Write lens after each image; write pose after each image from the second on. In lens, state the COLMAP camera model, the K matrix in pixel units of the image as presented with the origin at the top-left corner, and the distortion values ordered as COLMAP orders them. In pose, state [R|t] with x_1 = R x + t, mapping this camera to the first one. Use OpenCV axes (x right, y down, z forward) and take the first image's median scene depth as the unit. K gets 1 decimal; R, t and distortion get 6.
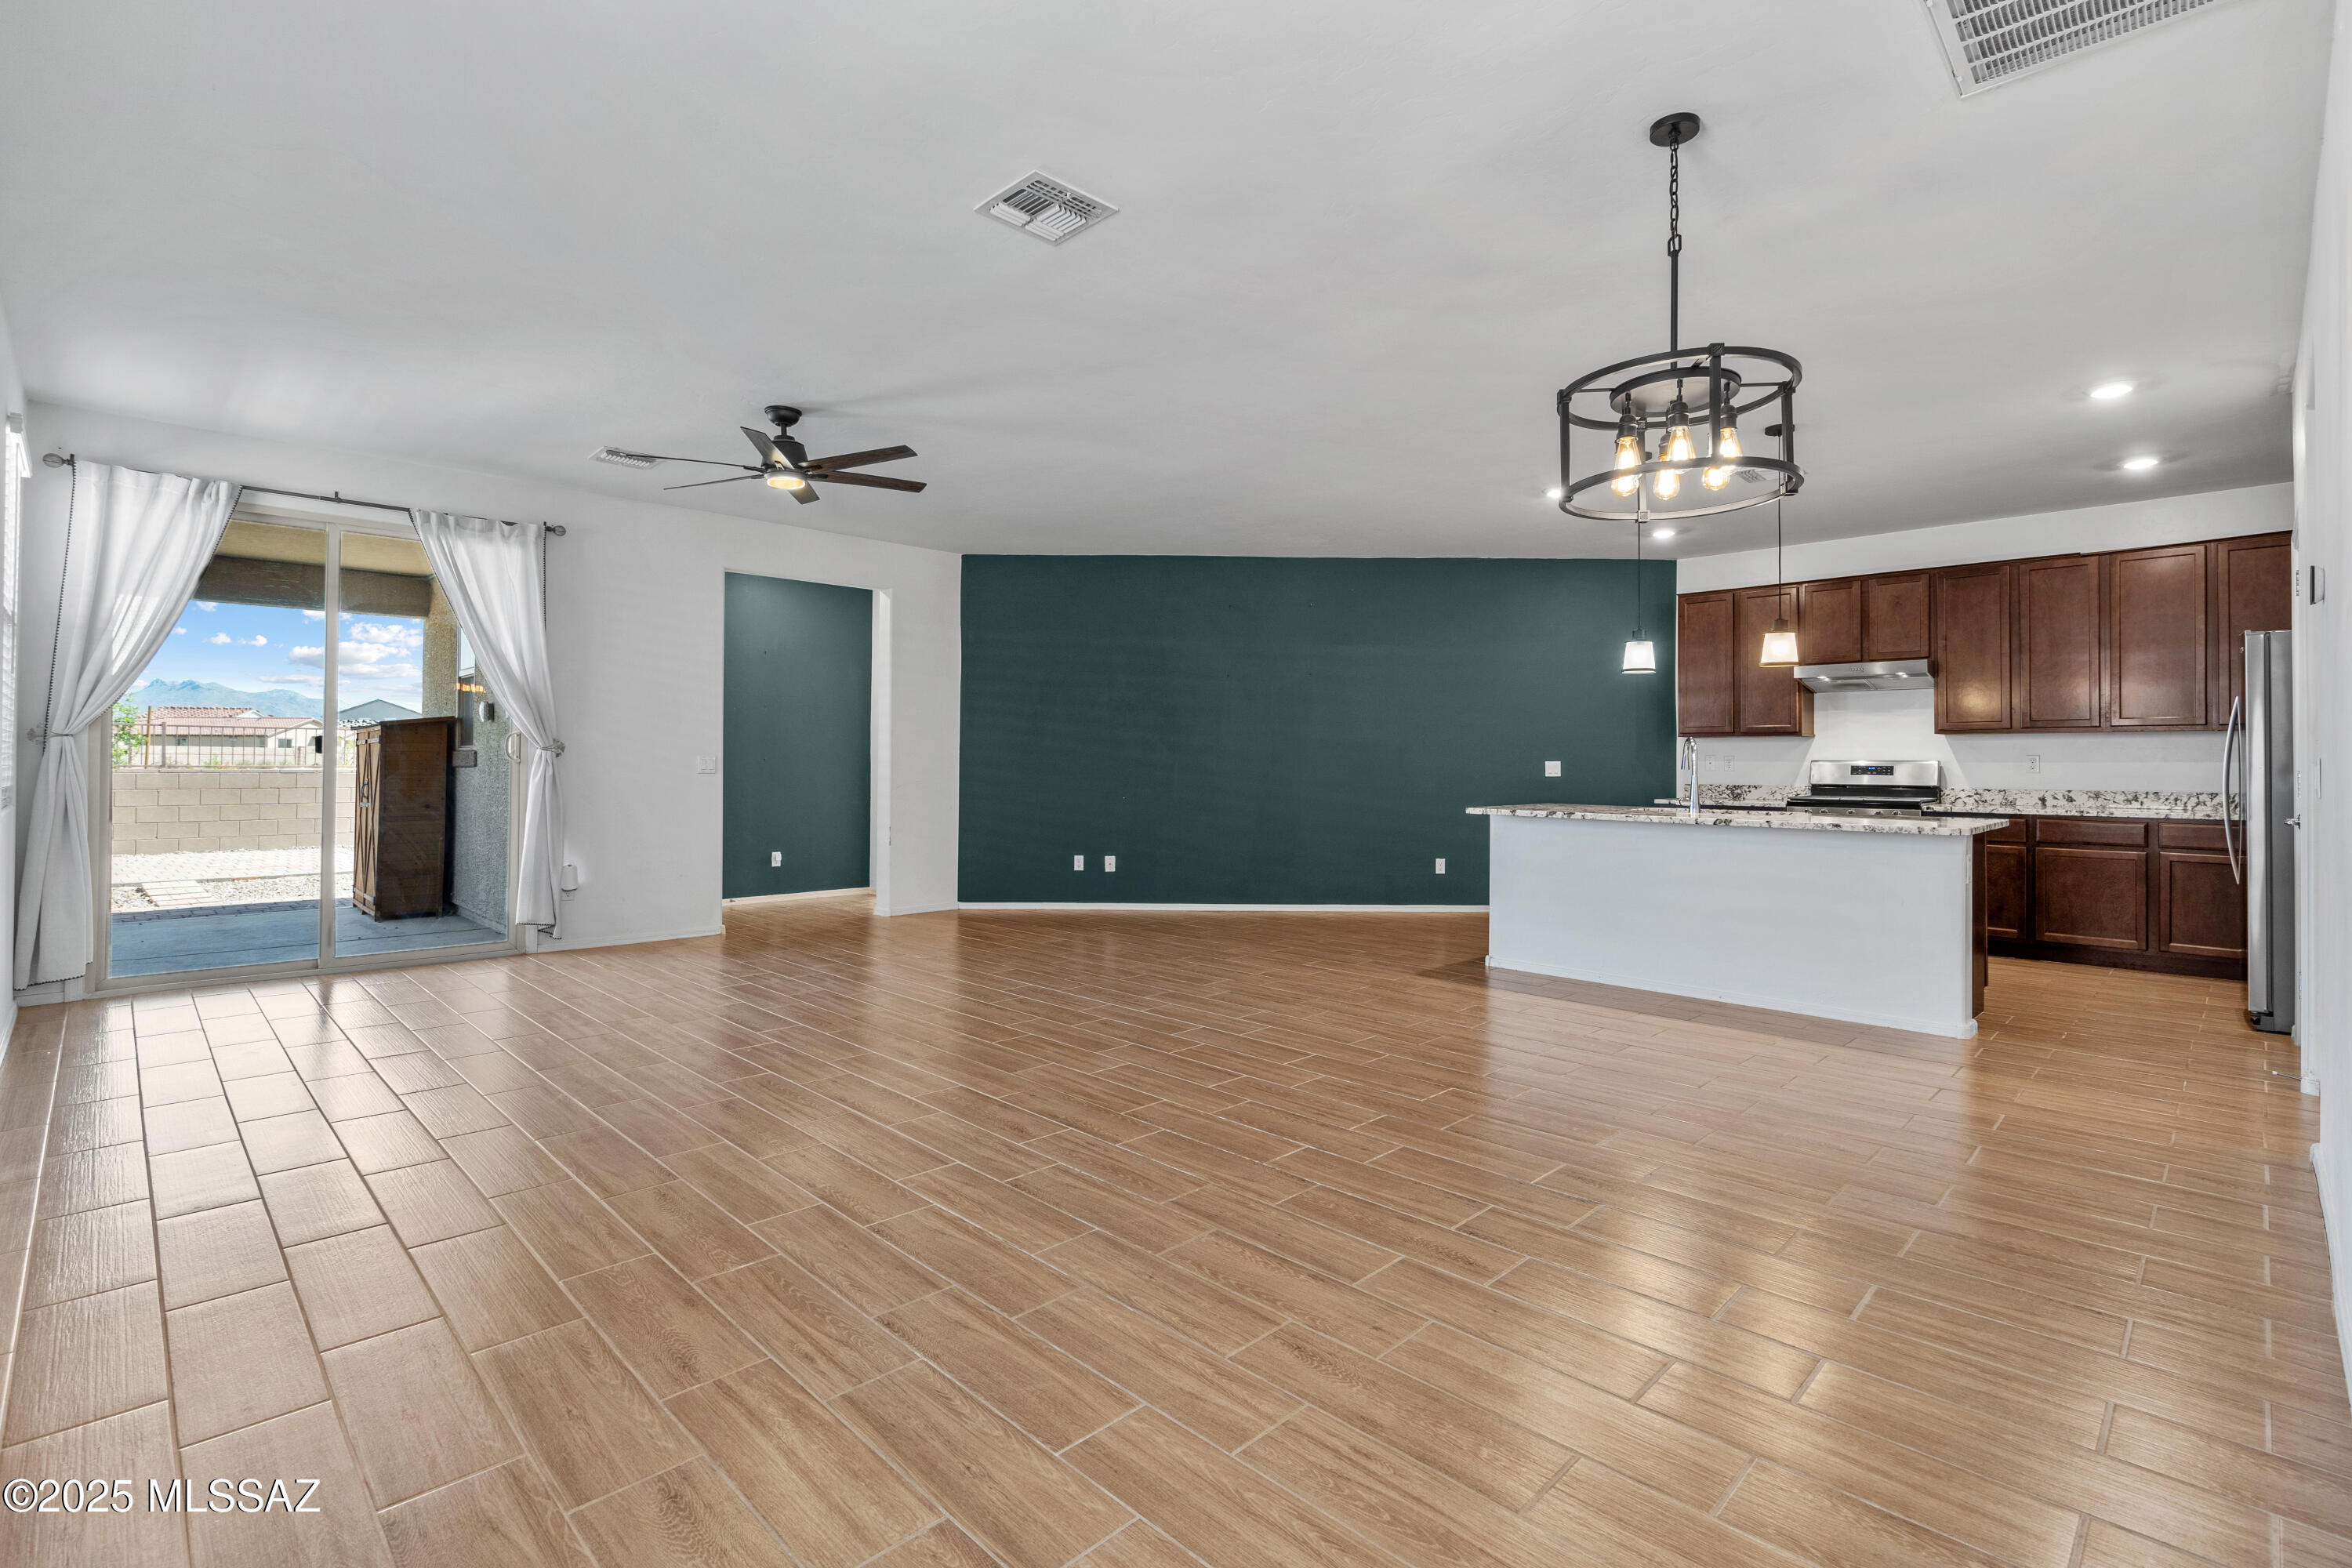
lens RADIAL K [[1078.6, 0, 1182.3], [0, 1078.6, 749.1], [0, 0, 1]] dist [0.000739, 0.000169]
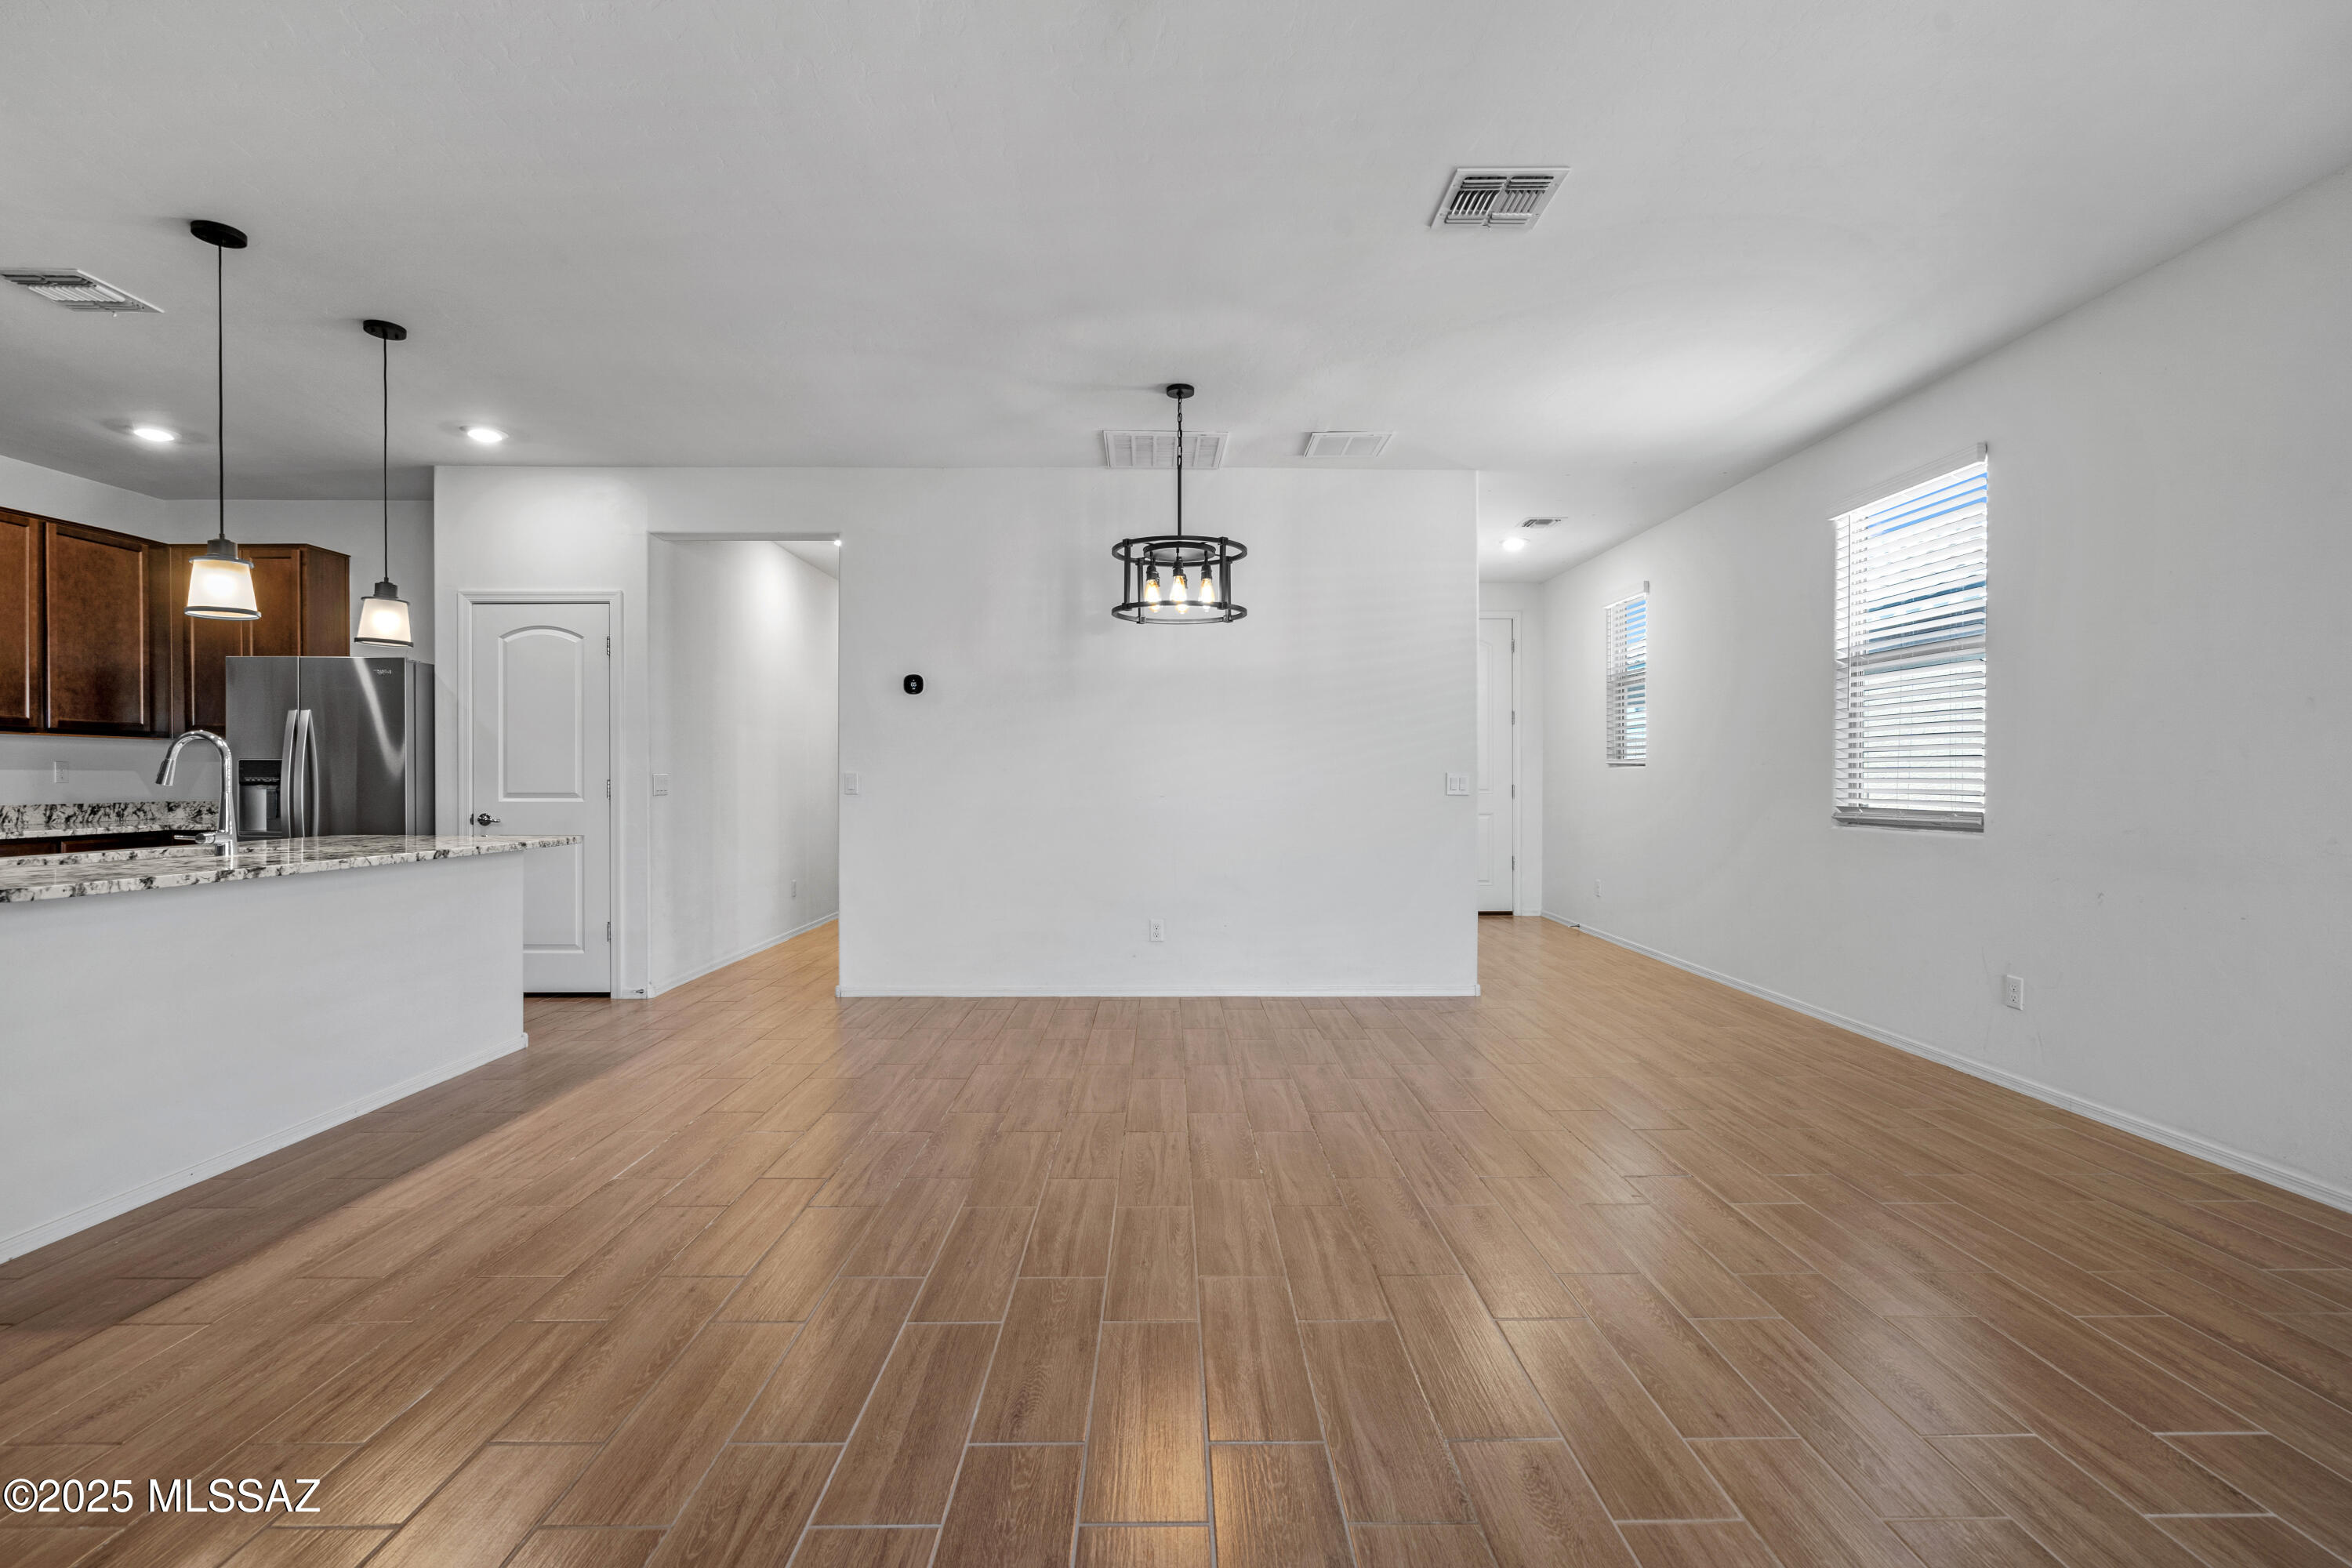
lens RADIAL K [[1061.0, 0, 1176.0], [0, 1061.0, 784.0], [0, 0, 1]] dist [0.000087, -0.000395]
pose [[-0.710529, -0.010286, 0.703593, -0.286104], [-0.013413, 0.999909, 0.001073, 0.009368], [-0.703540, -0.008675, -0.710602, 0.900445]]
